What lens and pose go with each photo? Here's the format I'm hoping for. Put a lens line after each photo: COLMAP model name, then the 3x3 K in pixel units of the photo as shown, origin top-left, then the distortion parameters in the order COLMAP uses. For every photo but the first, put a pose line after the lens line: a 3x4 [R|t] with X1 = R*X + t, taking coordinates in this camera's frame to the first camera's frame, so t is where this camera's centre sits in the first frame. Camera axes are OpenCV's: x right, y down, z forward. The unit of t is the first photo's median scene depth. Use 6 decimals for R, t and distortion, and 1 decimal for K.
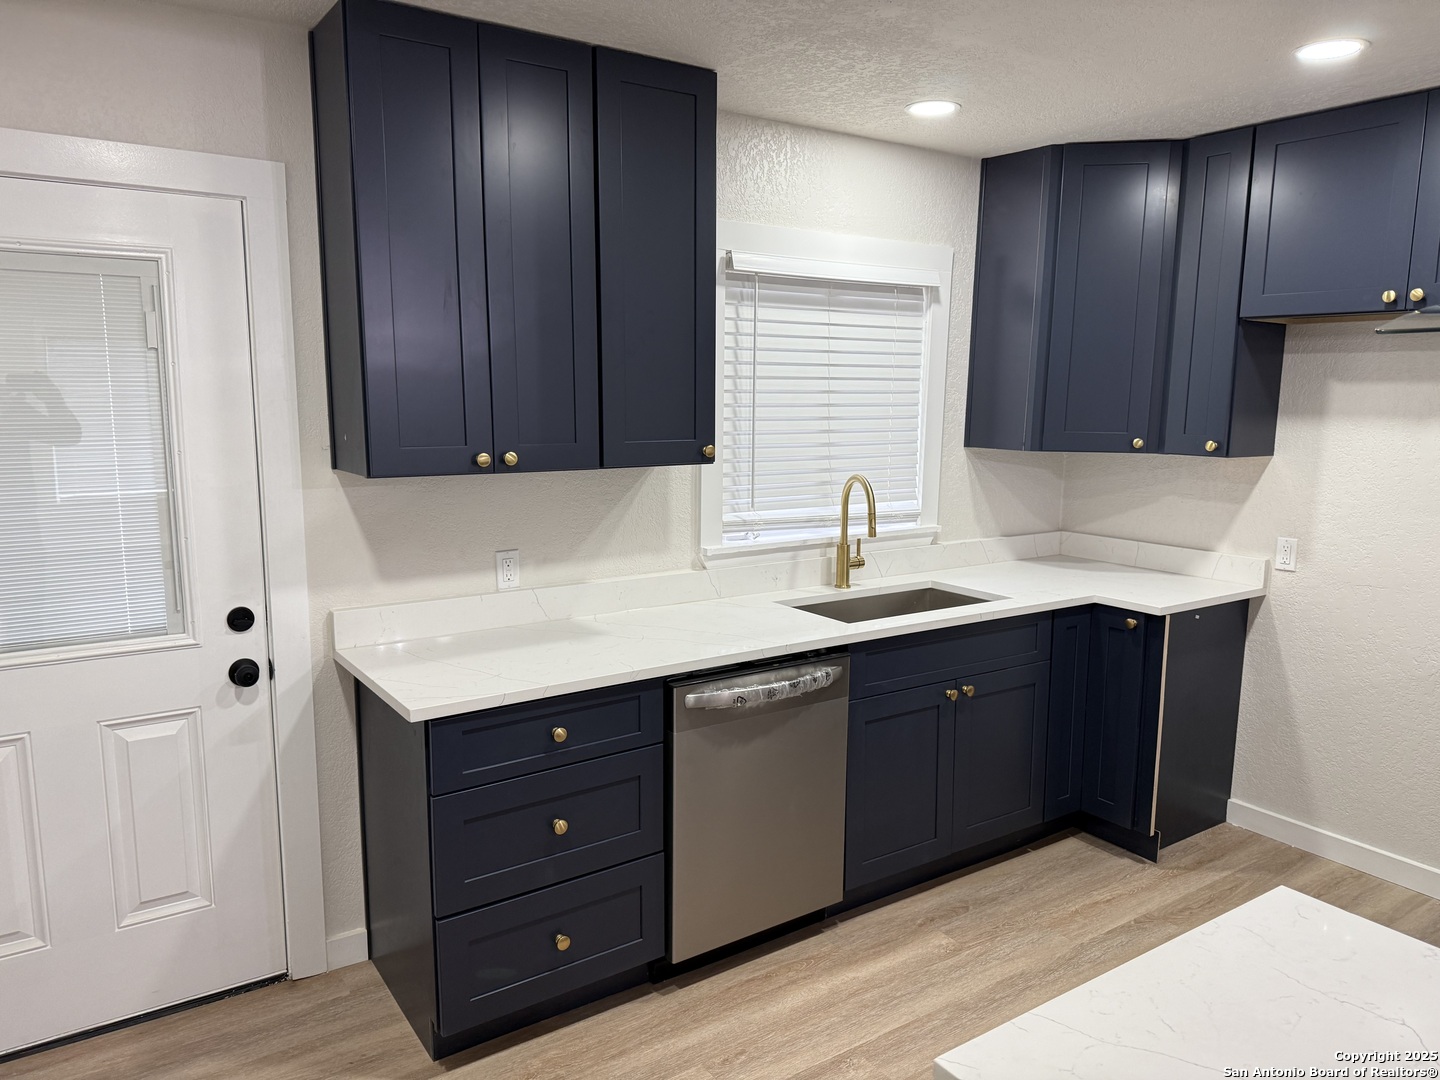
lens RADIAL K [[1005.4, 0, 716.1], [0, 1005.4, 551.1], [0, 0, 1]] dist [0.079414, -0.099369]
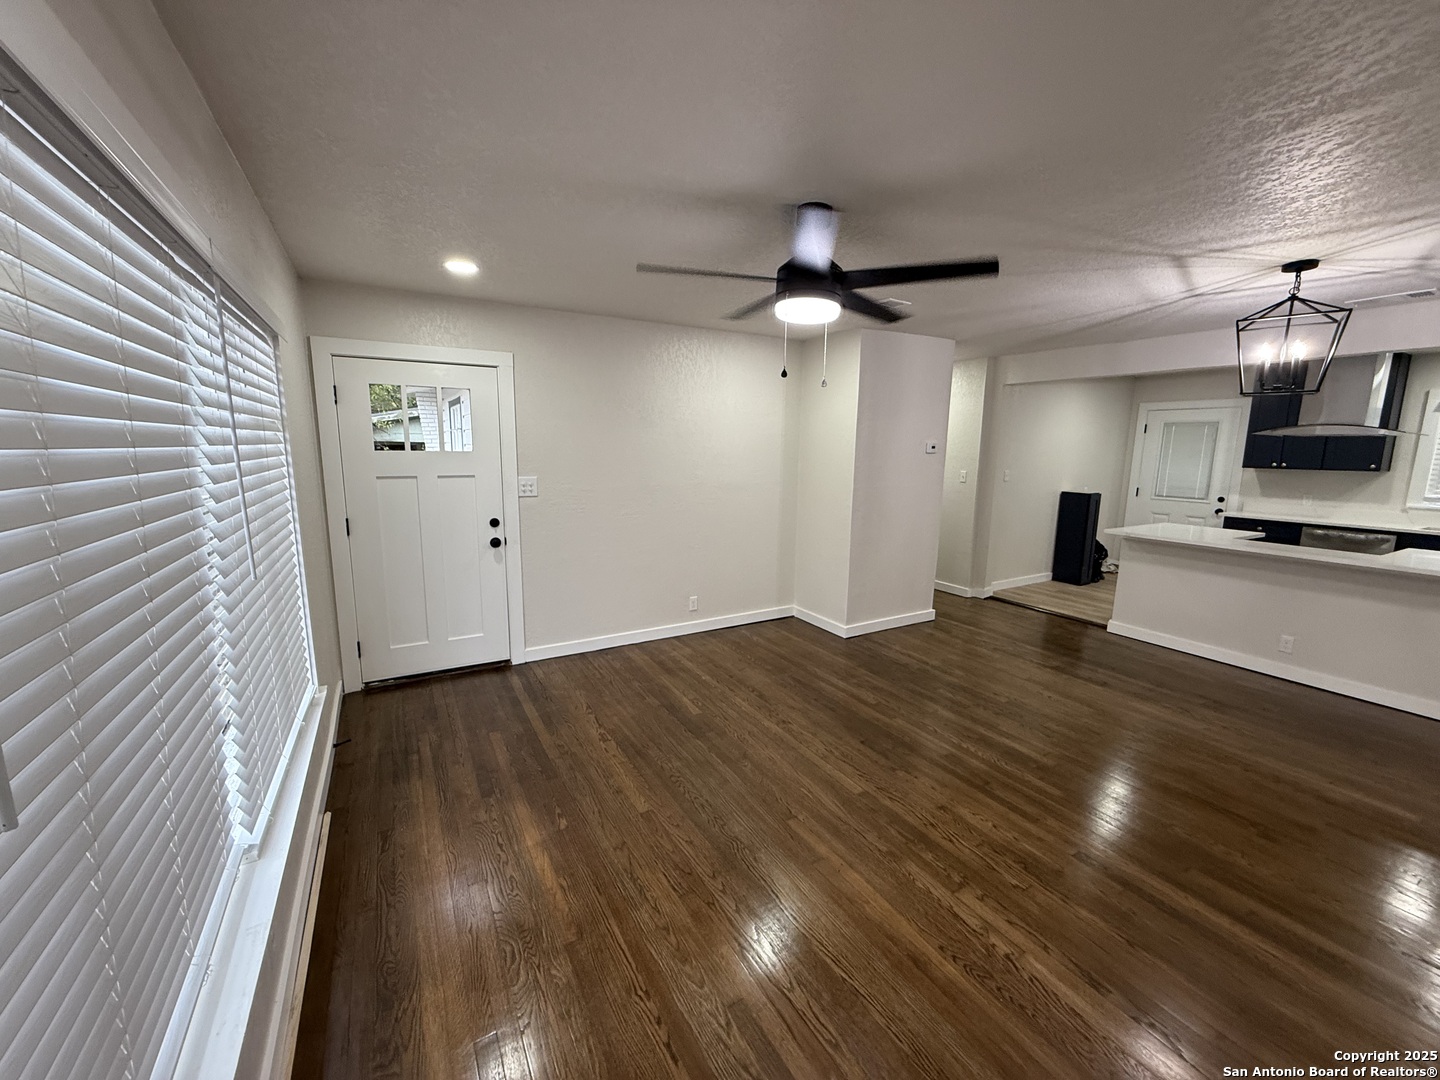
lens RADIAL K [[572.4, 0, 716.5], [0, 572.4, 537.4], [0, 0, 1]] dist [0.002849, -0.000314]
pose [[-0.081553, 0.147237, -0.985733, 1.757310], [-0.173814, 0.971771, 0.159532, 0.165914], [0.981396, 0.184344, -0.053659, -0.801751]]
